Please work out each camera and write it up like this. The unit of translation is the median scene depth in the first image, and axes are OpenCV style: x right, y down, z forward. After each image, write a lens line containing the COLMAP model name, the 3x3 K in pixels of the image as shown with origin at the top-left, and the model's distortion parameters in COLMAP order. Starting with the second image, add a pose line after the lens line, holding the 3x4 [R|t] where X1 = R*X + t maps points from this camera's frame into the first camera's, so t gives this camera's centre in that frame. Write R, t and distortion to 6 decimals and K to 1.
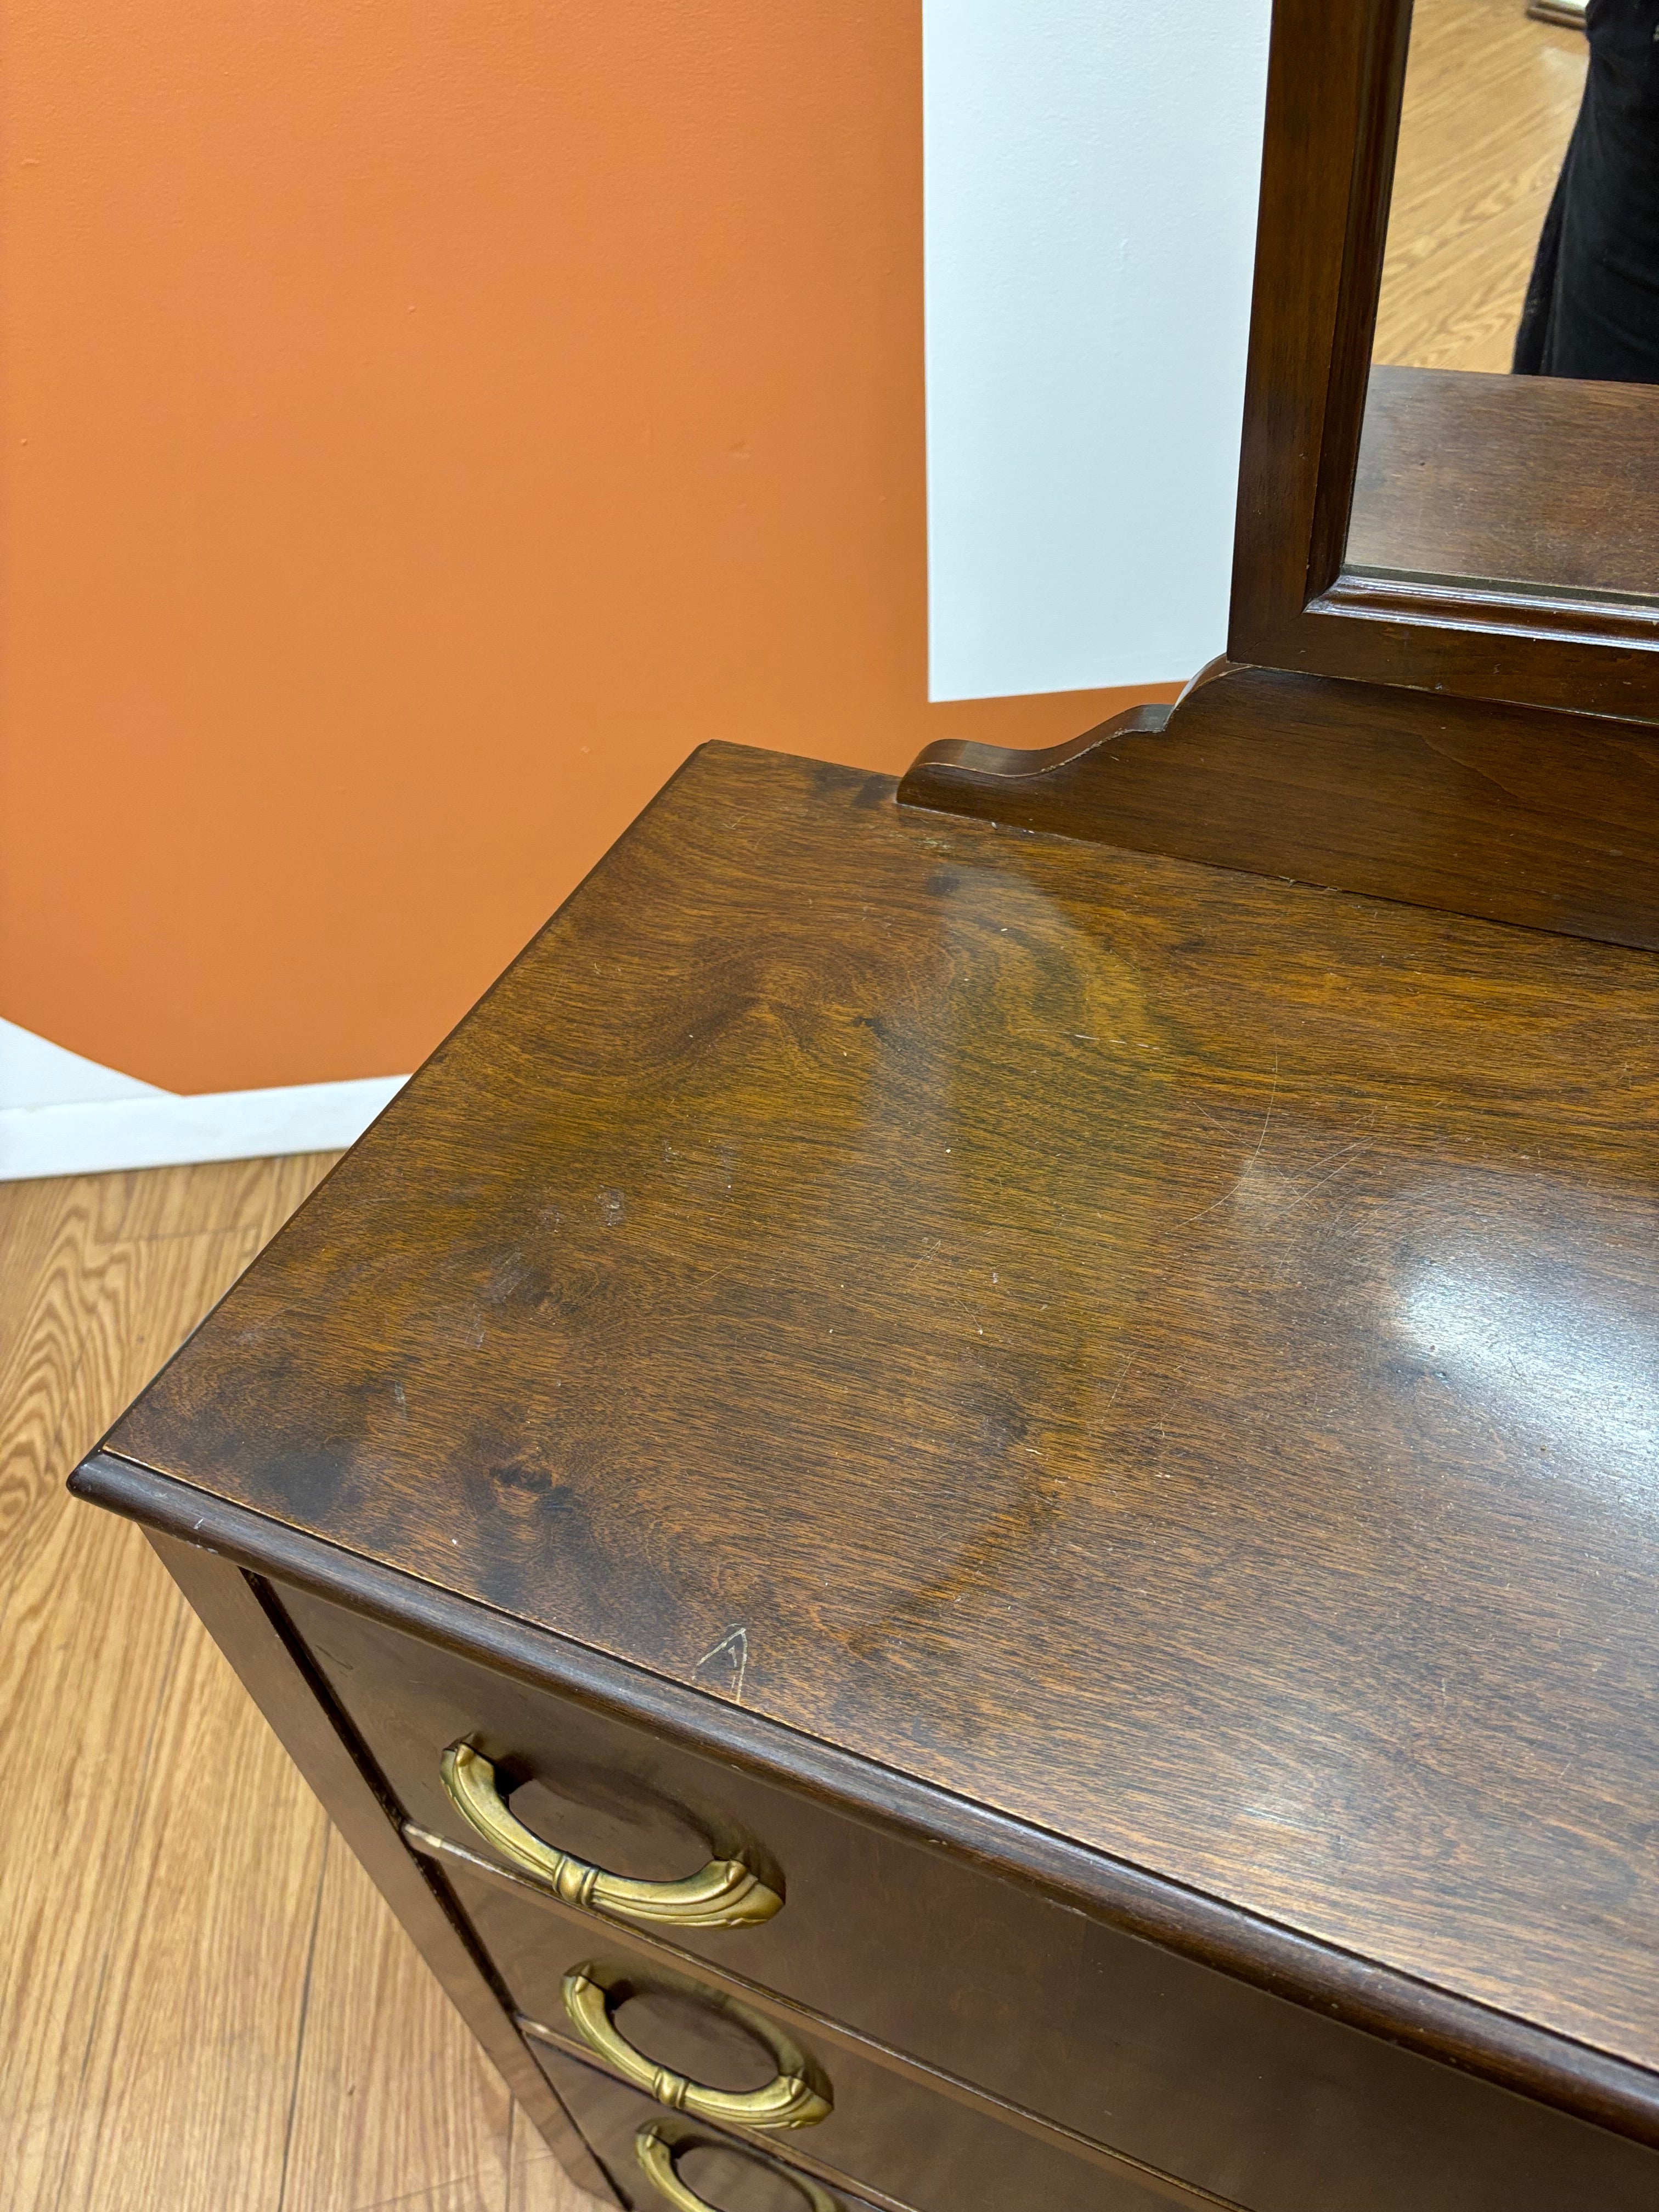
lens RADIAL K [[1705.4, 0, 829.5], [0, 1705.4, 1106.0], [0, 0, 1]] dist [-0.007704, -0.005856]
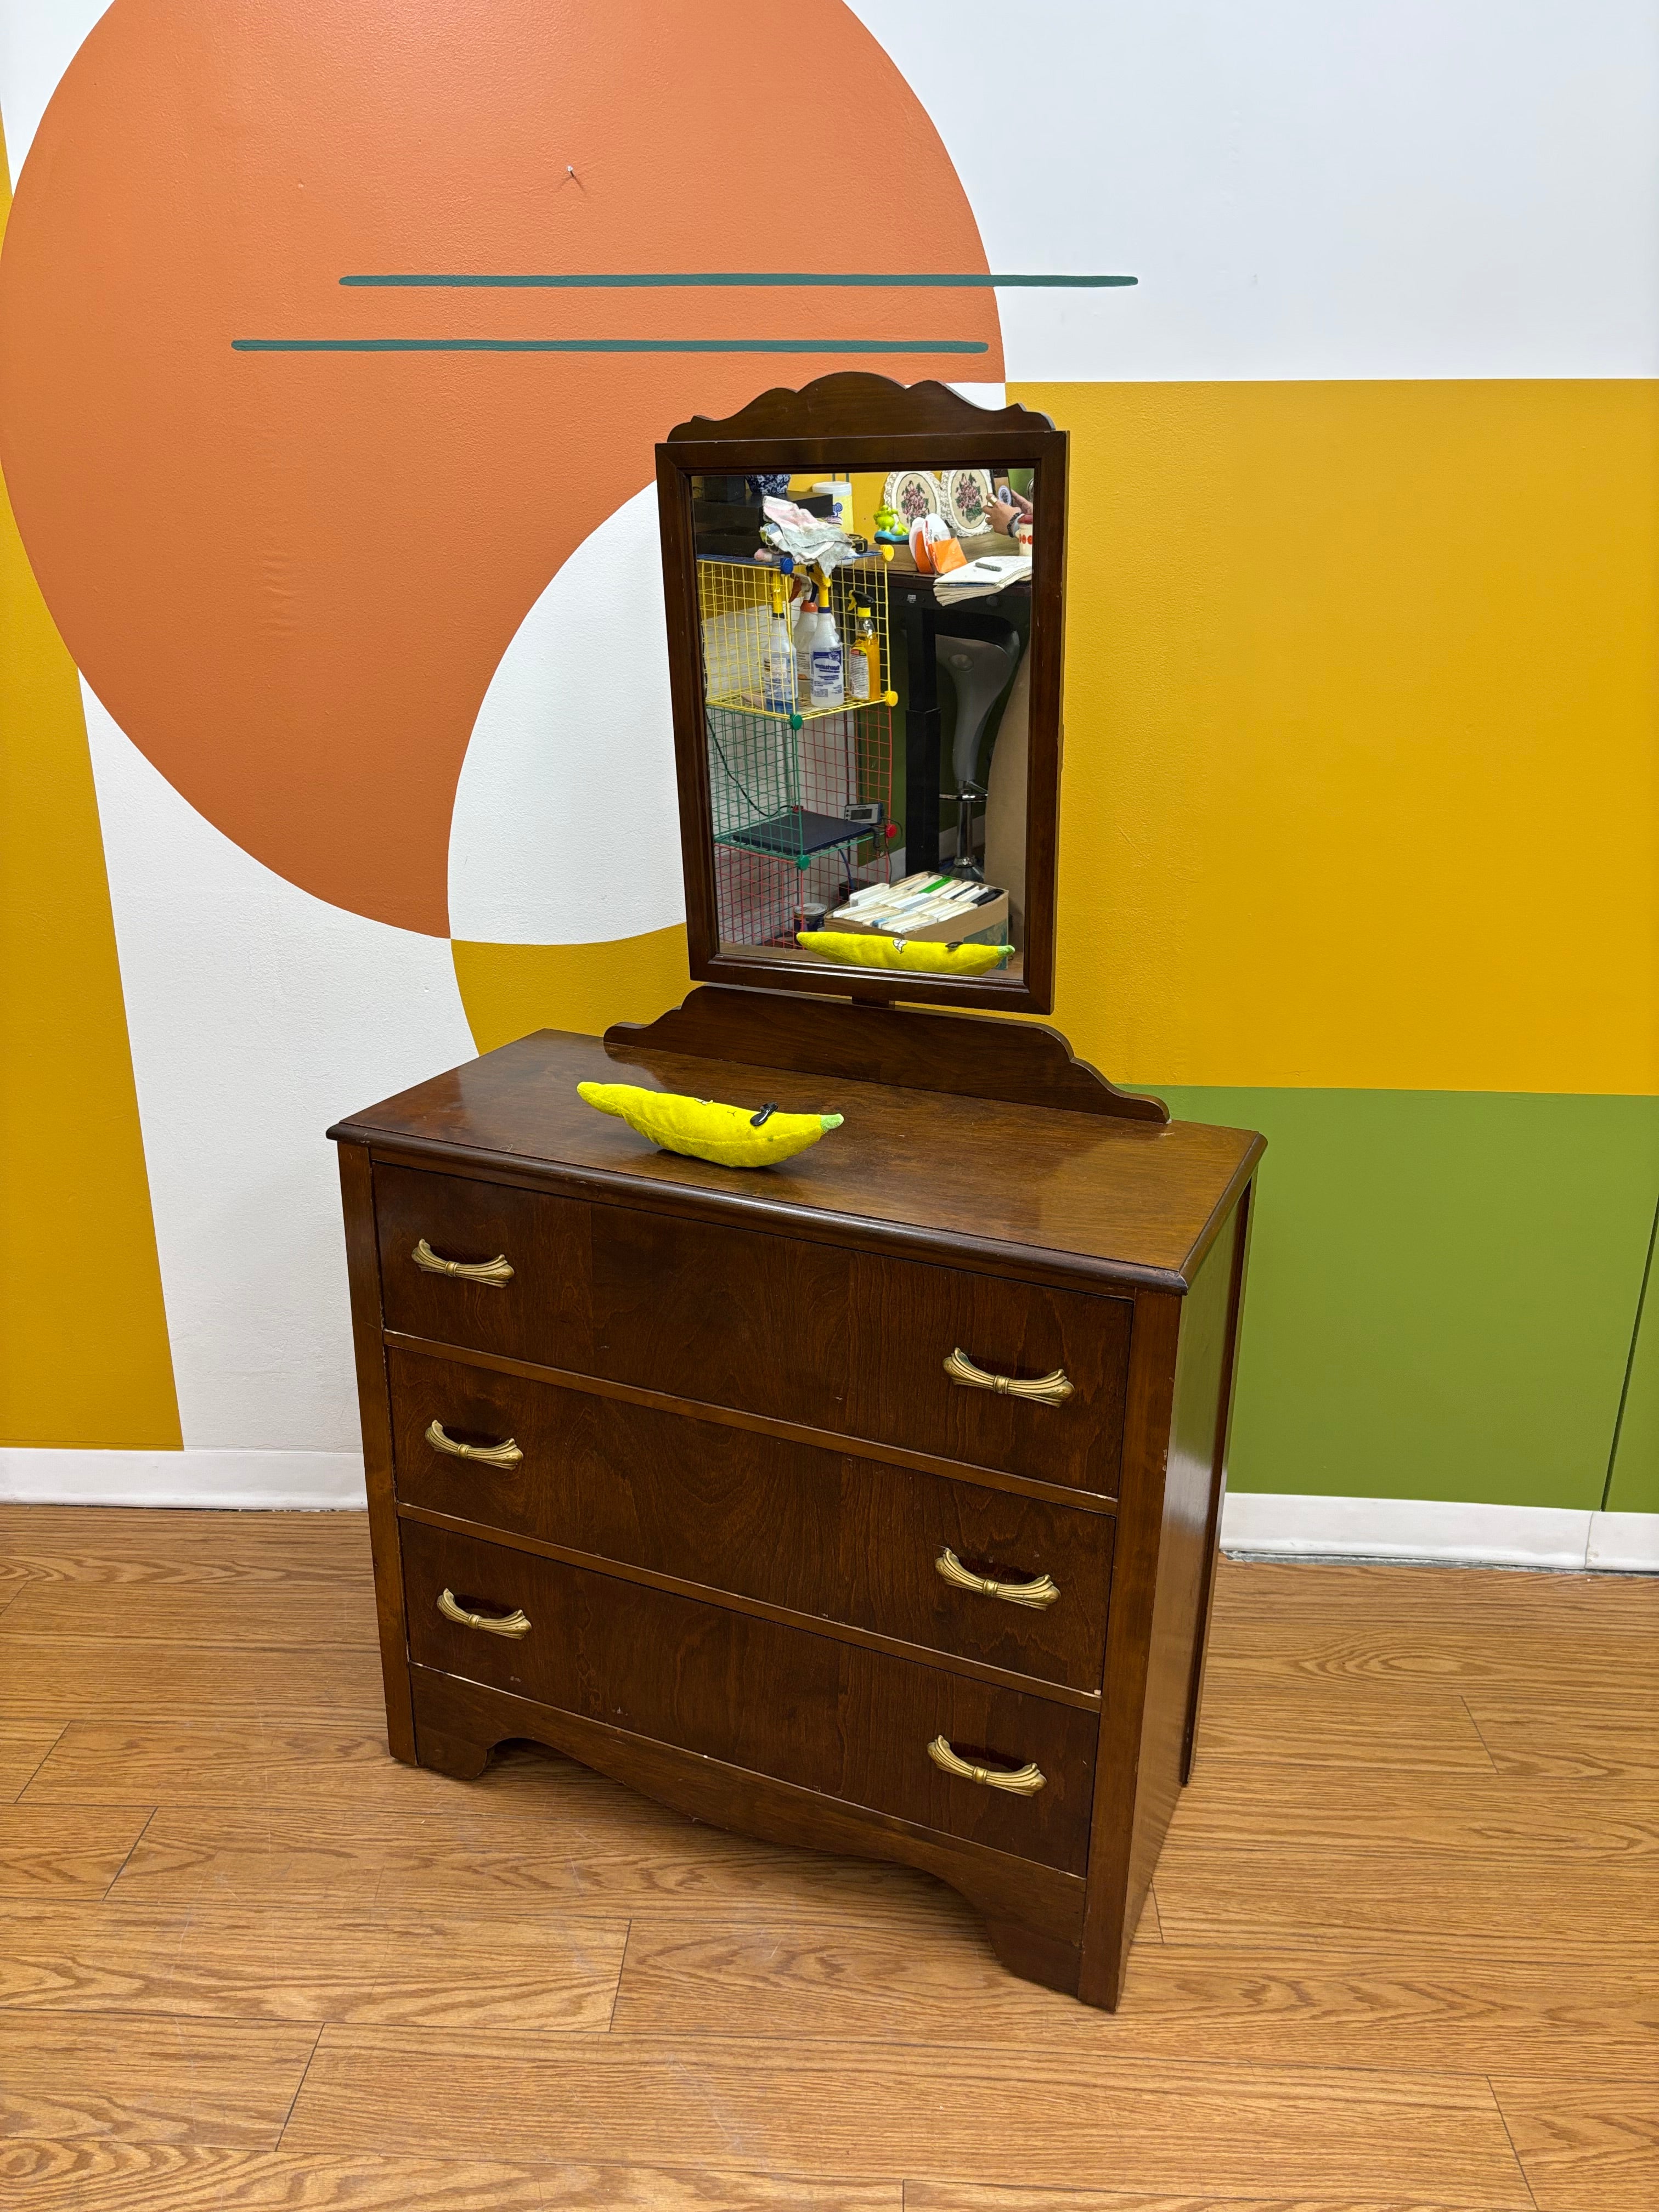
lens RADIAL K [[1642.7, 0, 826.7], [0, 1642.7, 1131.1], [0, 0, 1]] dist [0.076129, -0.102153]
pose [[0.996732, 0.072425, 0.035780, 0.212544], [-0.051132, 0.908541, -0.414655, 0.716499], [-0.062539, 0.411470, 0.909275, -0.991340]]
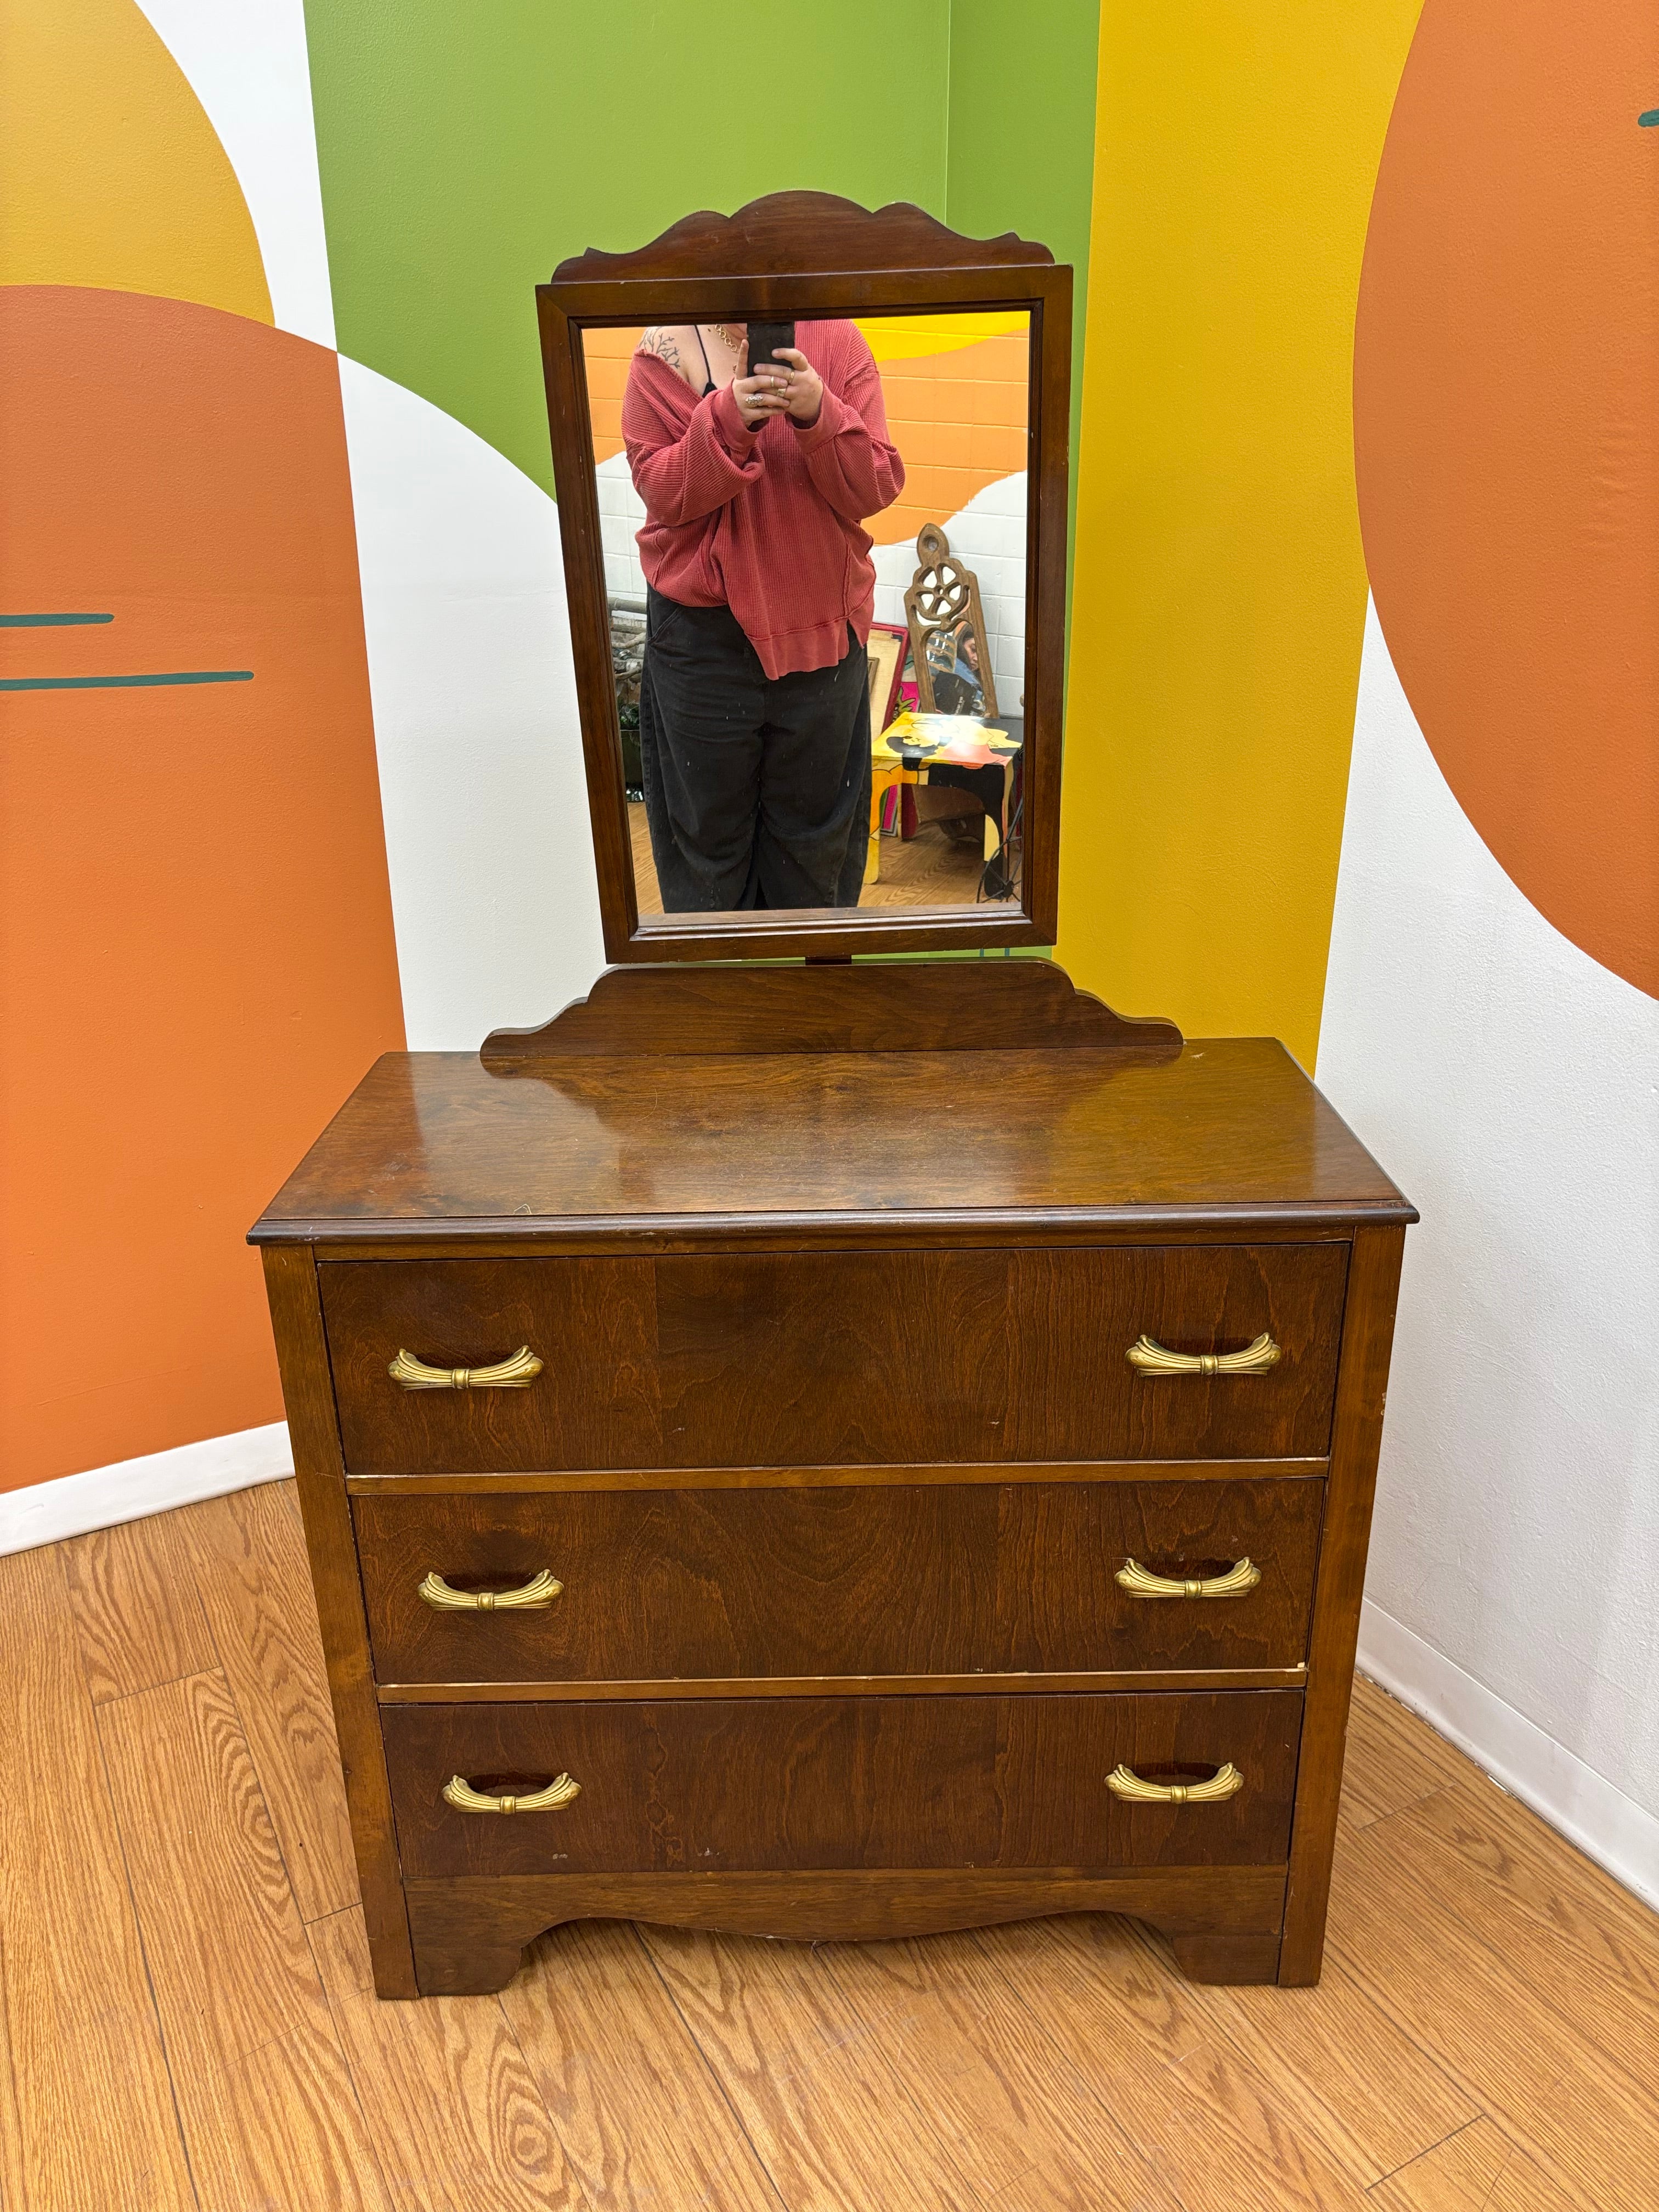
lens RADIAL K [[1635.0, 0, 842.7], [0, 1635.0, 1126.9], [0, 0, 1]] dist [0.062250, -0.082360]
pose [[0.910034, -0.104977, 0.401021, -0.272539], [0.255393, 0.903979, -0.342922, 0.523957], [-0.326516, 0.414489, 0.849462, -0.681190]]
